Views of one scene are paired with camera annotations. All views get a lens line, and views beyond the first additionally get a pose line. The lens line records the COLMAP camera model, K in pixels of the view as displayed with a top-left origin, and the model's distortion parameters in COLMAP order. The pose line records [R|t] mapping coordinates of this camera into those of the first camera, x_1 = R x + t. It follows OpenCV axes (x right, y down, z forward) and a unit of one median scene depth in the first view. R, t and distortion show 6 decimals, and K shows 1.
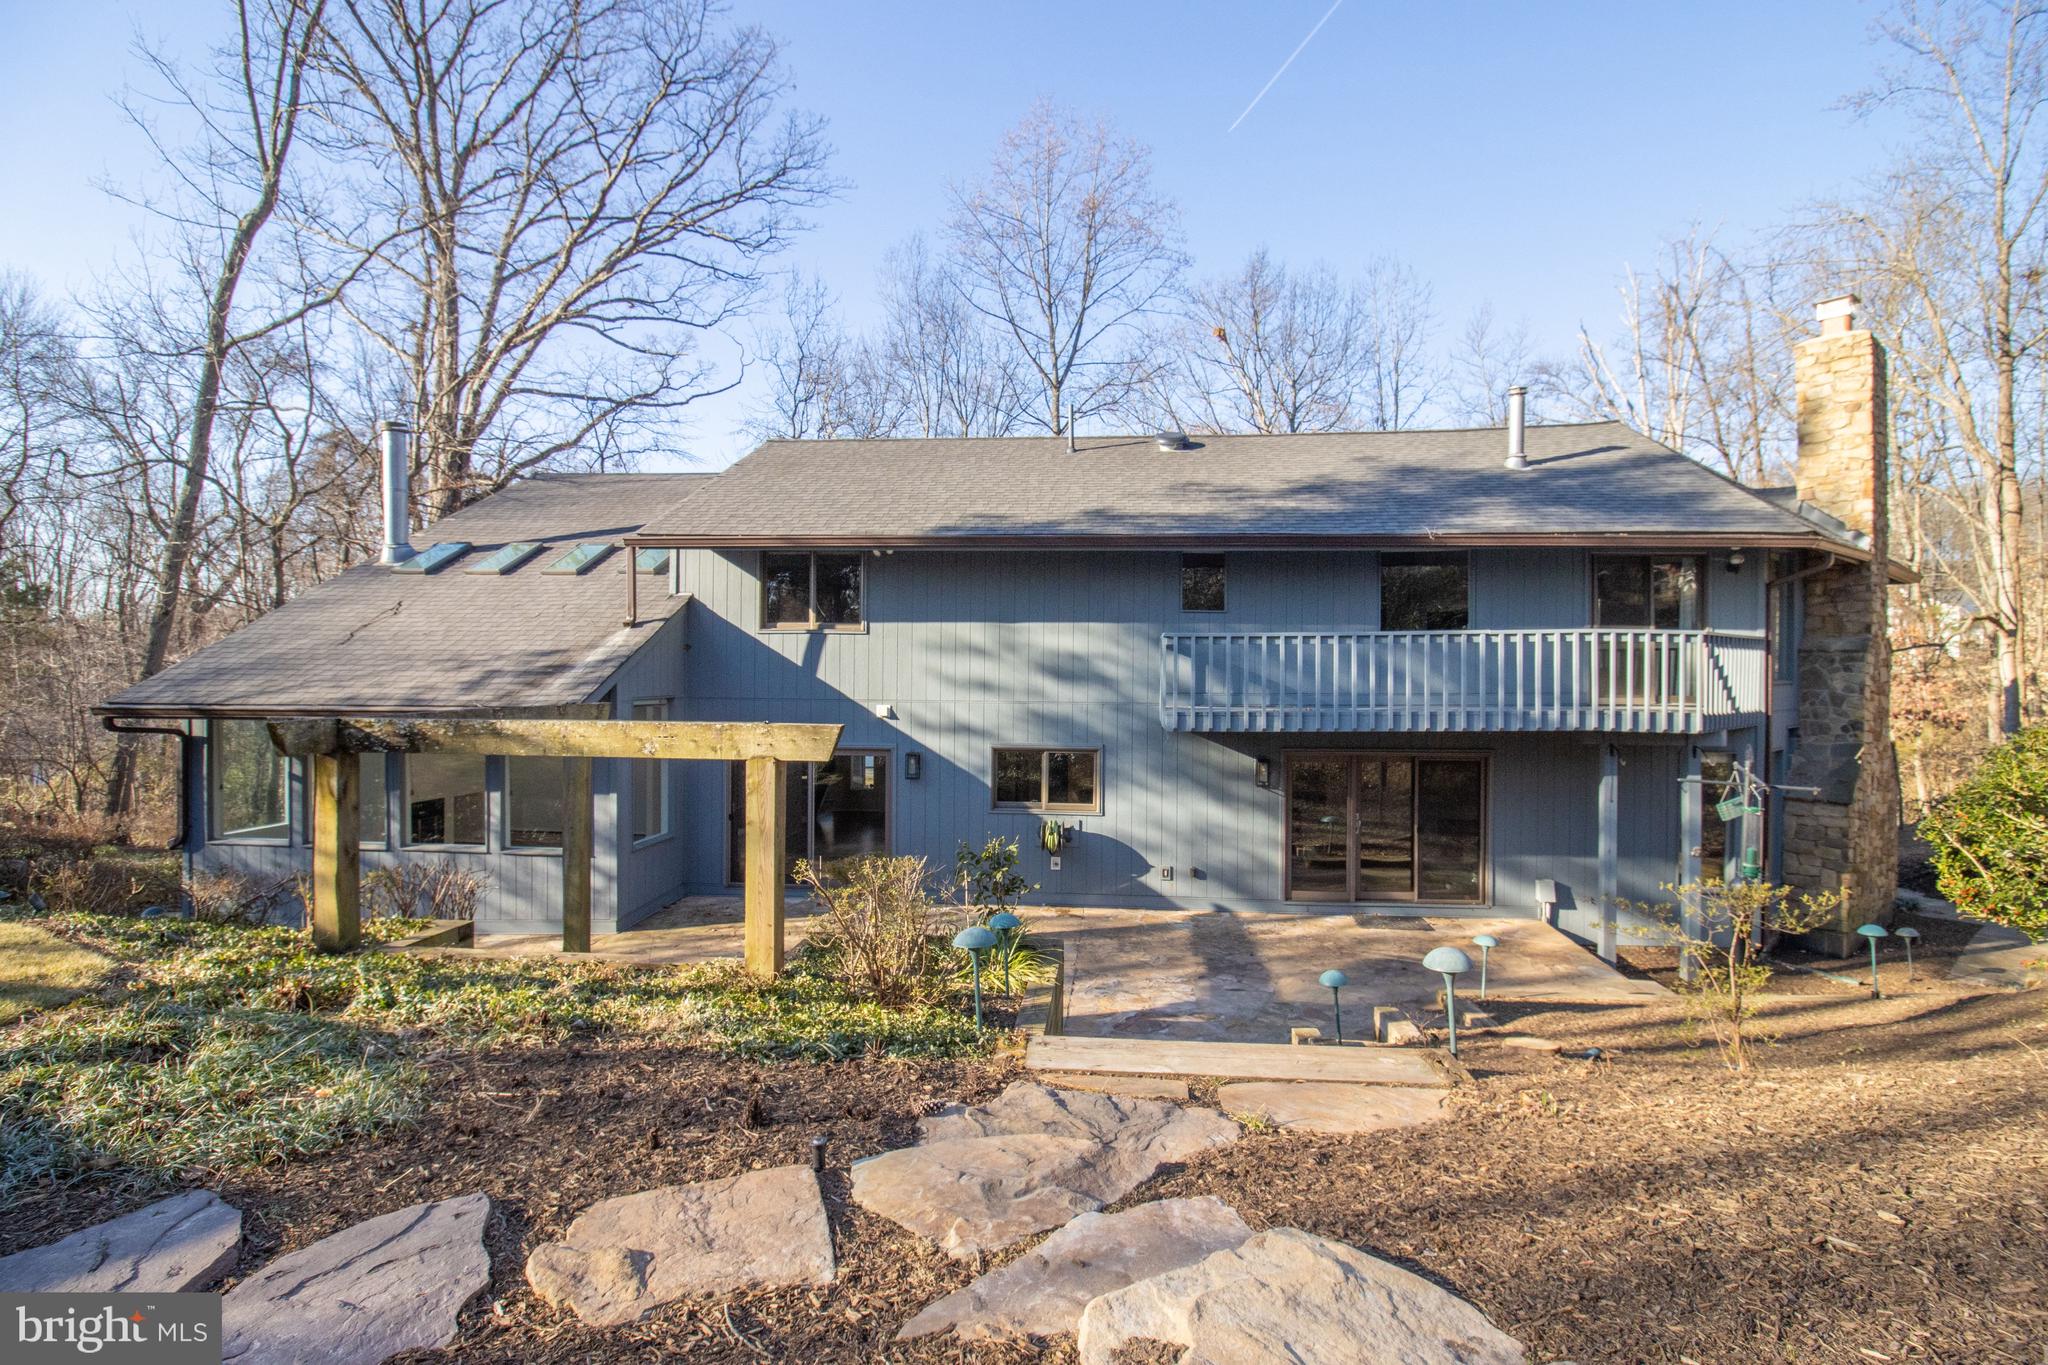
lens RADIAL K [[969.4, 0, 1020.7], [0, 969.4, 658.2], [0, 0, 1]] dist [-0.003029, 0.000440]
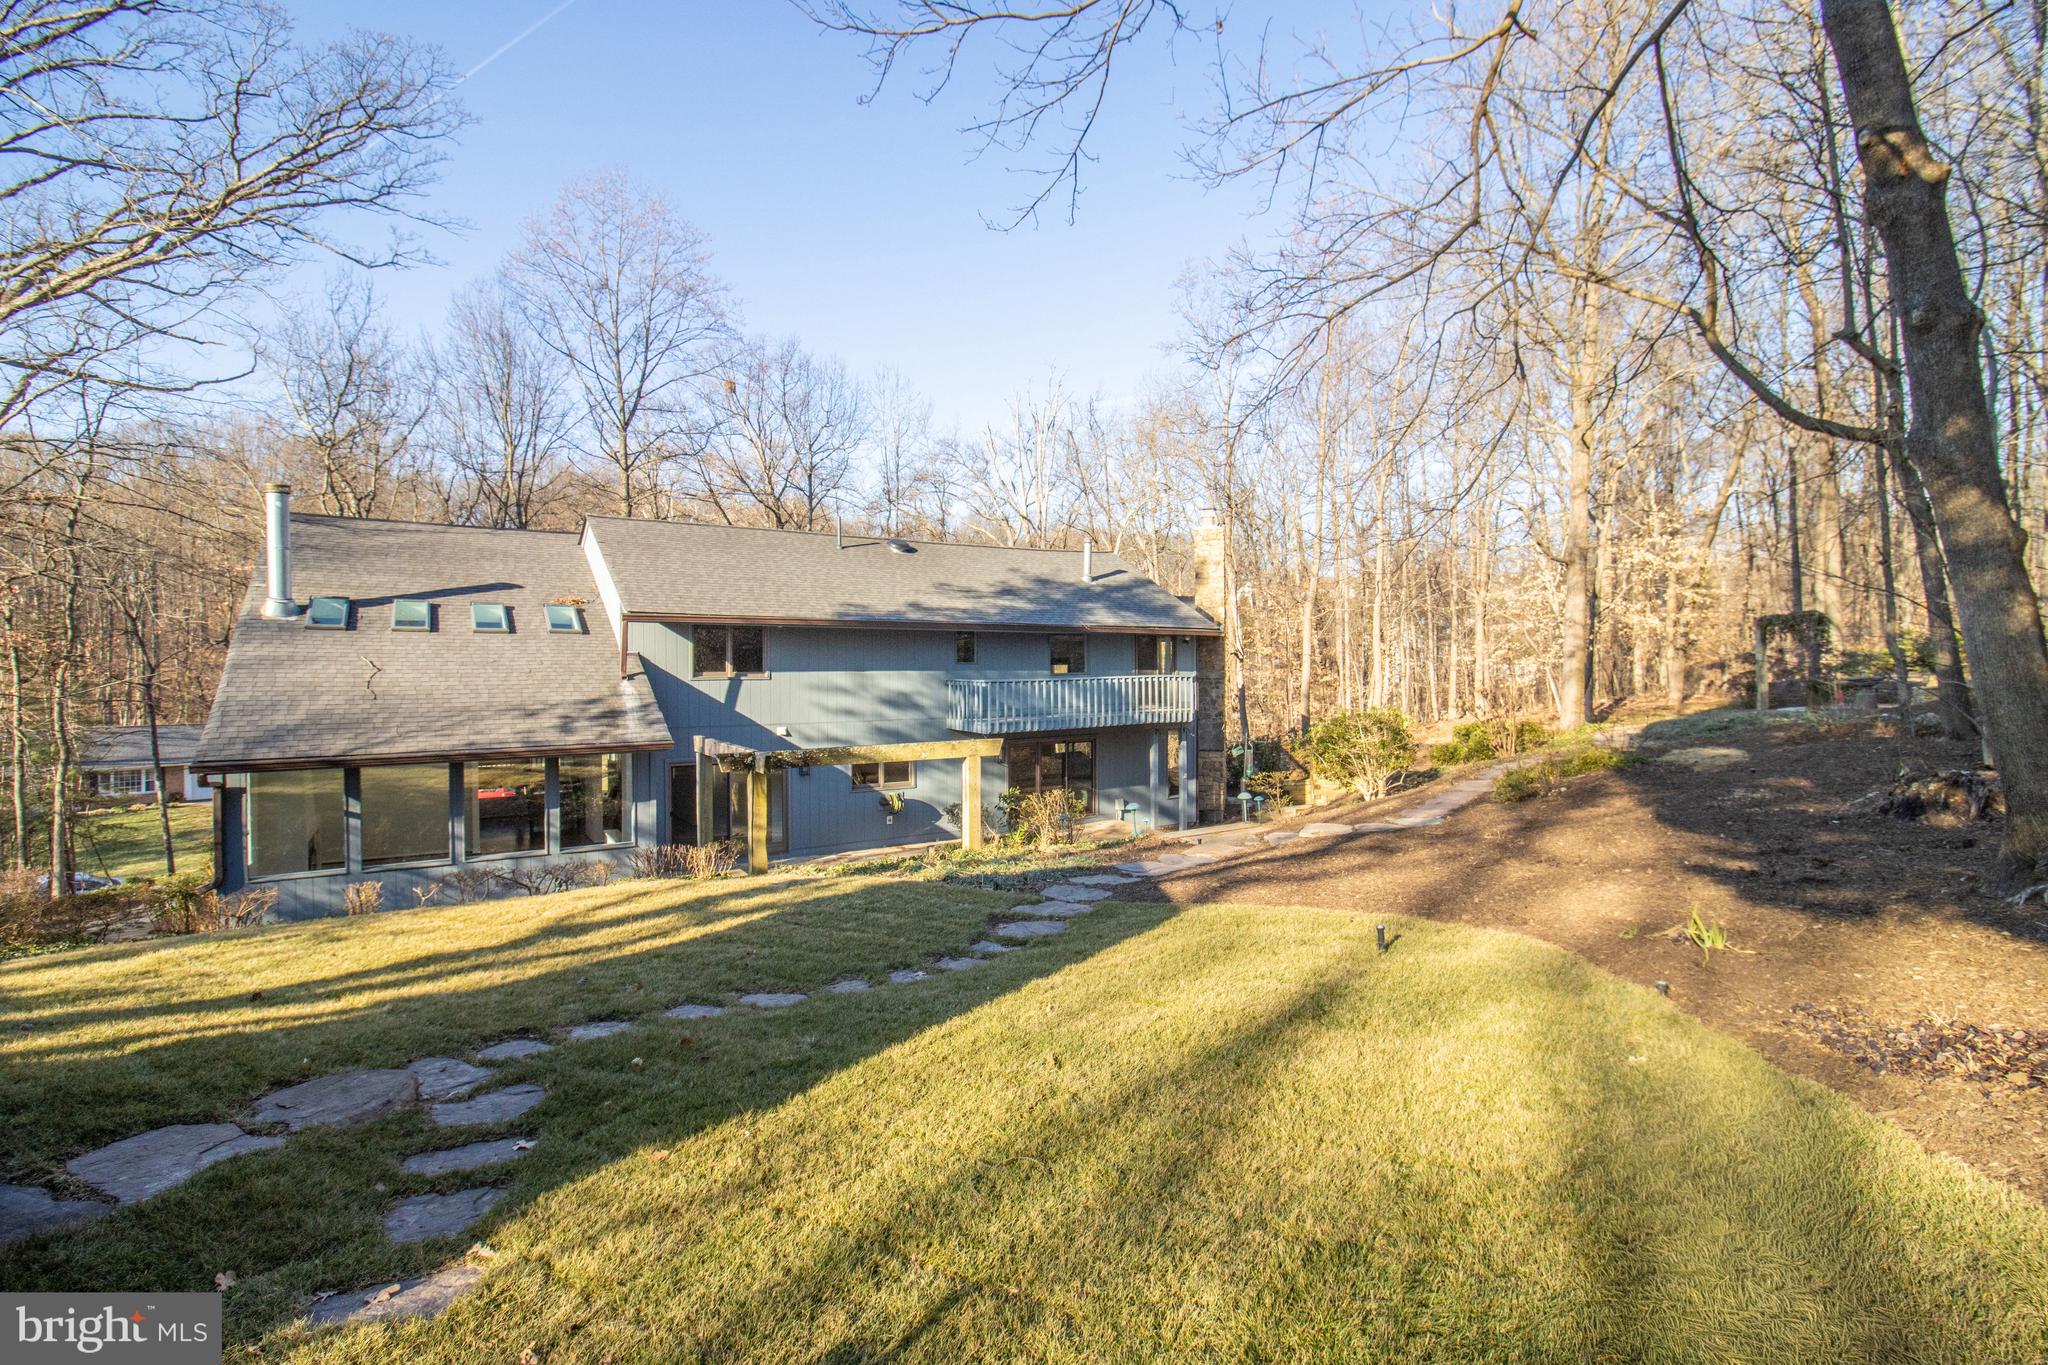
lens RADIAL K [[969.4, 0, 1020.7], [0, 969.4, 658.2], [0, 0, 1]] dist [-0.003029, 0.000440]
pose [[0.783962, -0.004471, 0.620793, -0.795977], [-0.000963, 0.999964, 0.008418, -0.072759], [-0.620808, -0.007197, 0.783929, -0.398377]]
